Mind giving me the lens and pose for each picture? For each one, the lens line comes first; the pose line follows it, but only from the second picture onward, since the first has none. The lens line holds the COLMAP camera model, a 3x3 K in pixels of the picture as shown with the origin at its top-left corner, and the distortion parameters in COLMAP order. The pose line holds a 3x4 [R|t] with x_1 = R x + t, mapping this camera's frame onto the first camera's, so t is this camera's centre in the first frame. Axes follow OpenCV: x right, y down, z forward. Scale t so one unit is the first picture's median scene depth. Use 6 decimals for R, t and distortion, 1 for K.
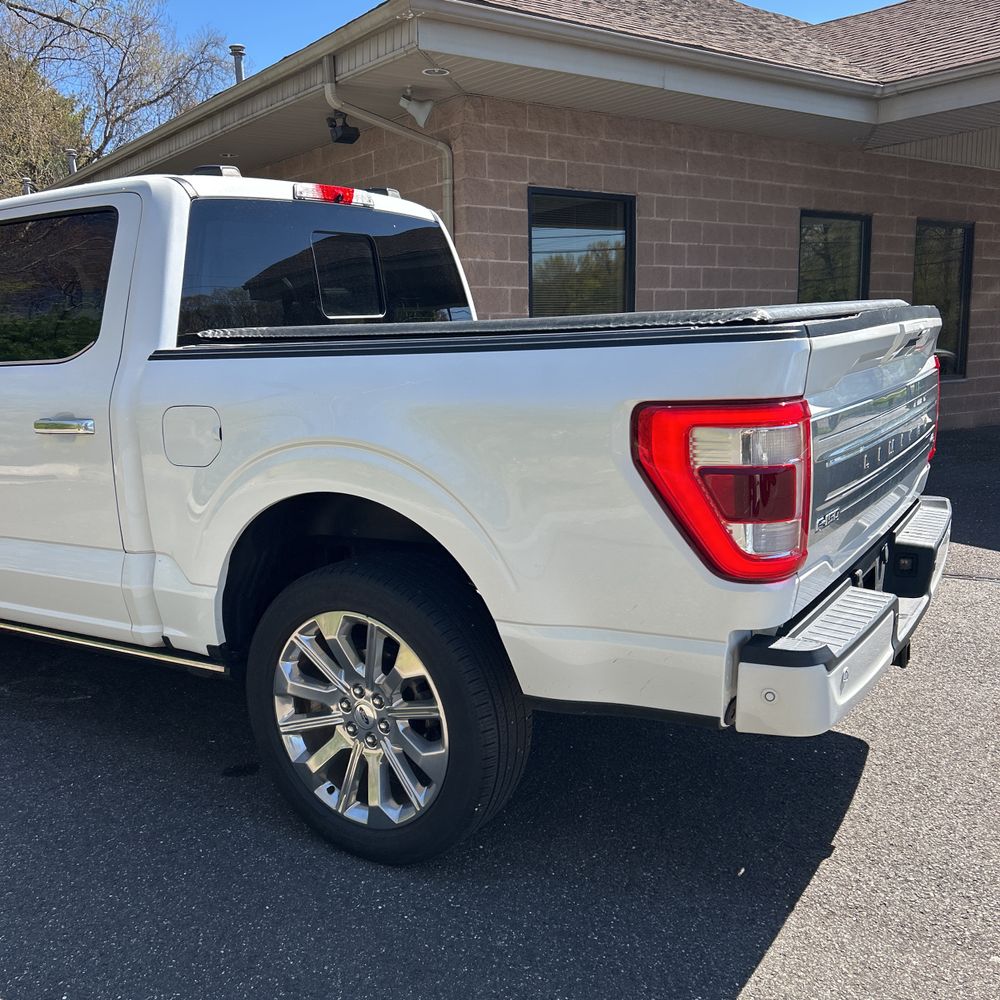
lens RADIAL K [[998.2, 0, 500.0], [0, 998.2, 500.0], [0, 0, 1]] dist [0.034935, -0.035120]
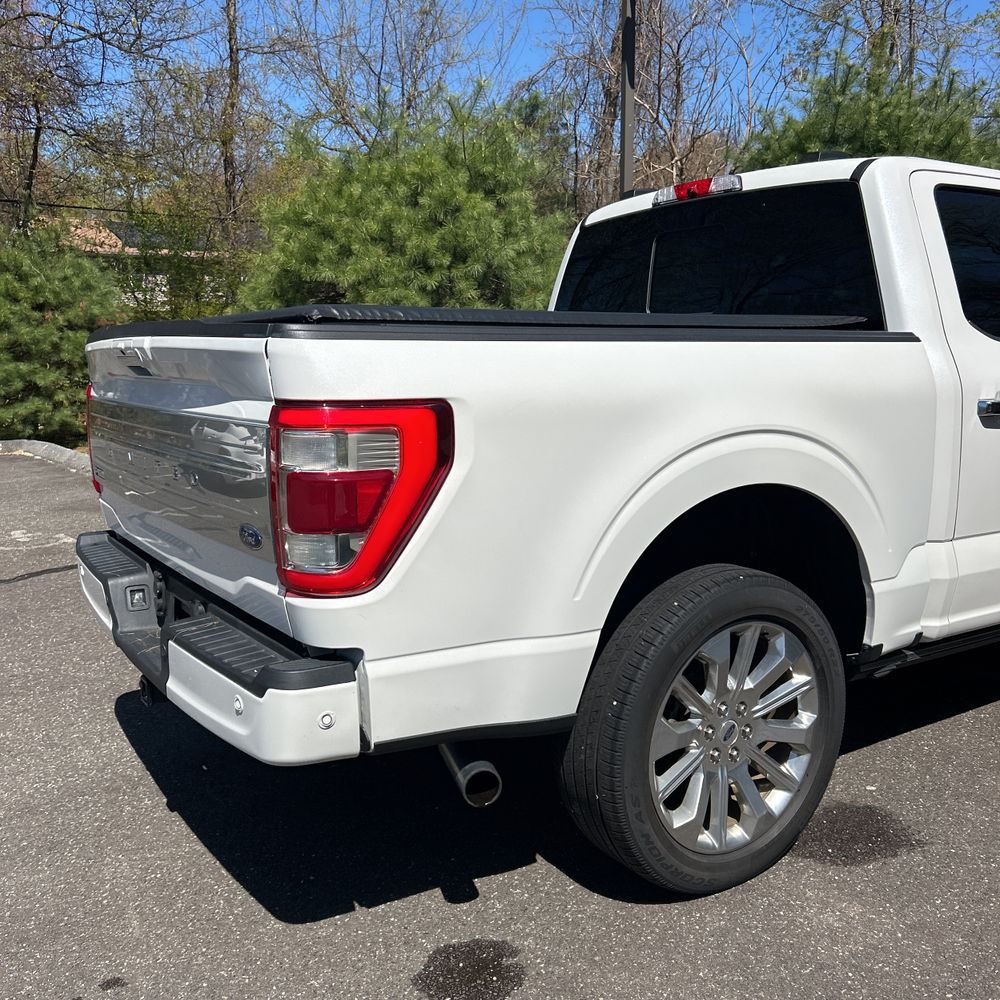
lens RADIAL K [[998.2, 0, 500.0], [0, 998.2, 500.0], [0, 0, 1]] dist [0.034935, -0.035120]
pose [[-0.419020, 0.178441, -0.890270, 0.874481], [-0.136681, 0.956930, 0.256133, -0.249683], [0.897630, 0.229008, -0.376583, 1.318111]]
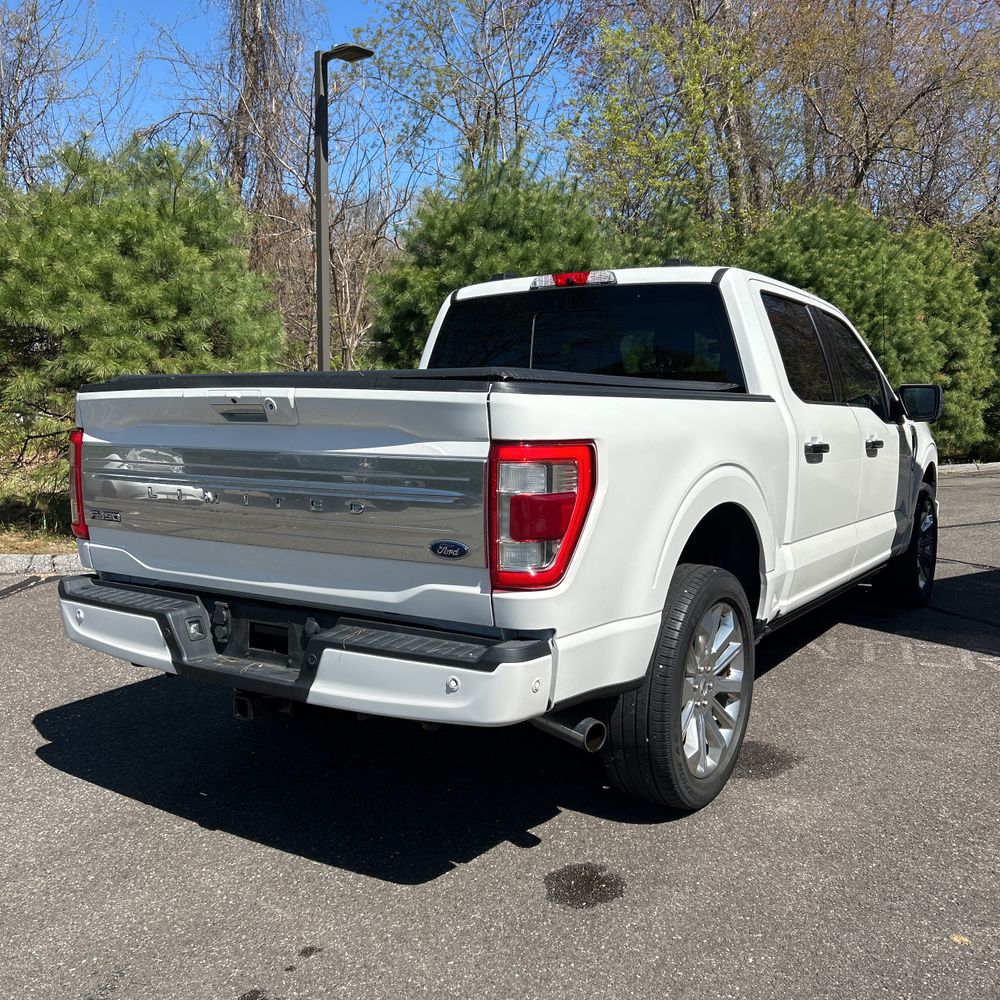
lens RADIAL K [[995.4, 0, 500.1], [0, 995.4, 514.2], [0, 0, 1]] dist [0.042561, -0.040908]
pose [[-0.014045, 0.149719, -0.988629, 1.136252], [-0.183273, 0.971590, 0.149743, -0.199516], [0.982962, 0.183292, 0.013793, 0.988706]]
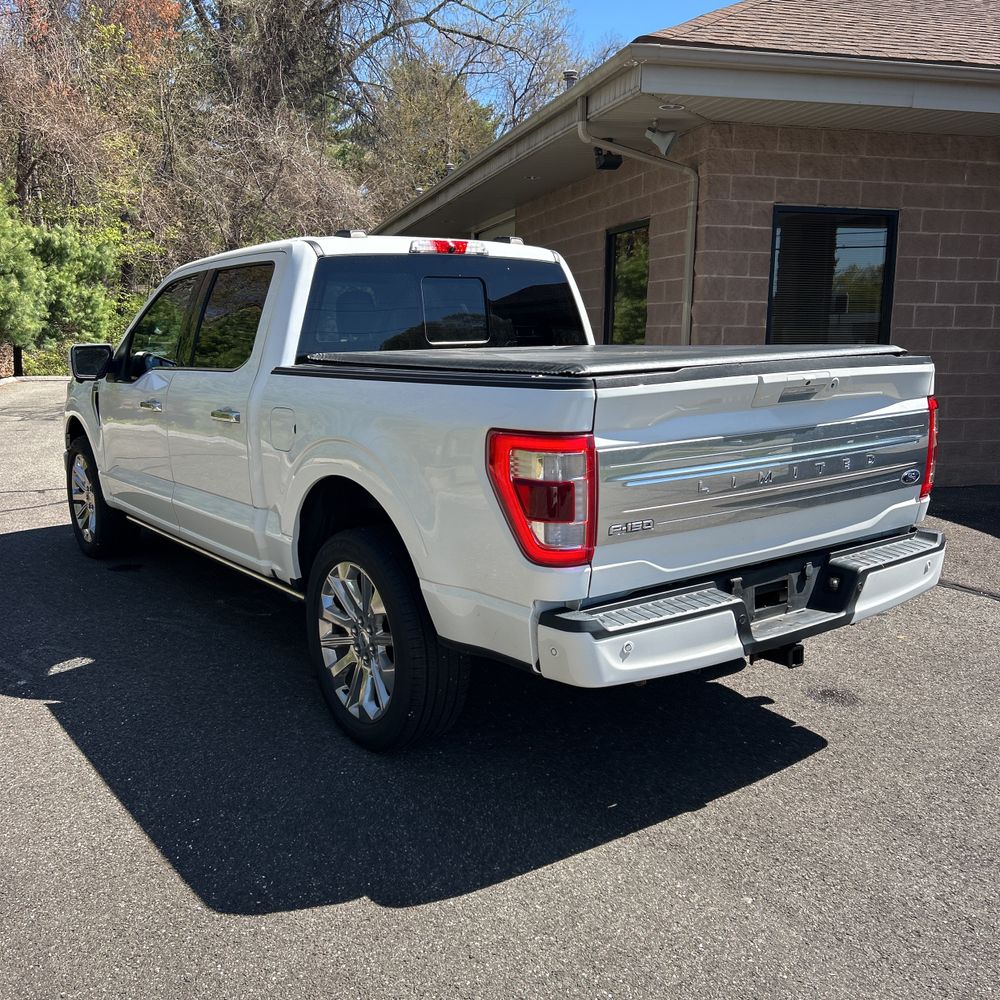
lens RADIAL K [[994.3, 0, 499.2], [0, 994.3, 494.9], [0, 0, 1]] dist [0.056207, -0.099006]
pose [[0.927564, 0.090298, -0.362590, 0.399306], [-0.089095, 0.995821, 0.020073, -0.021326], [0.362887, 0.013686, 0.931733, -0.165385]]
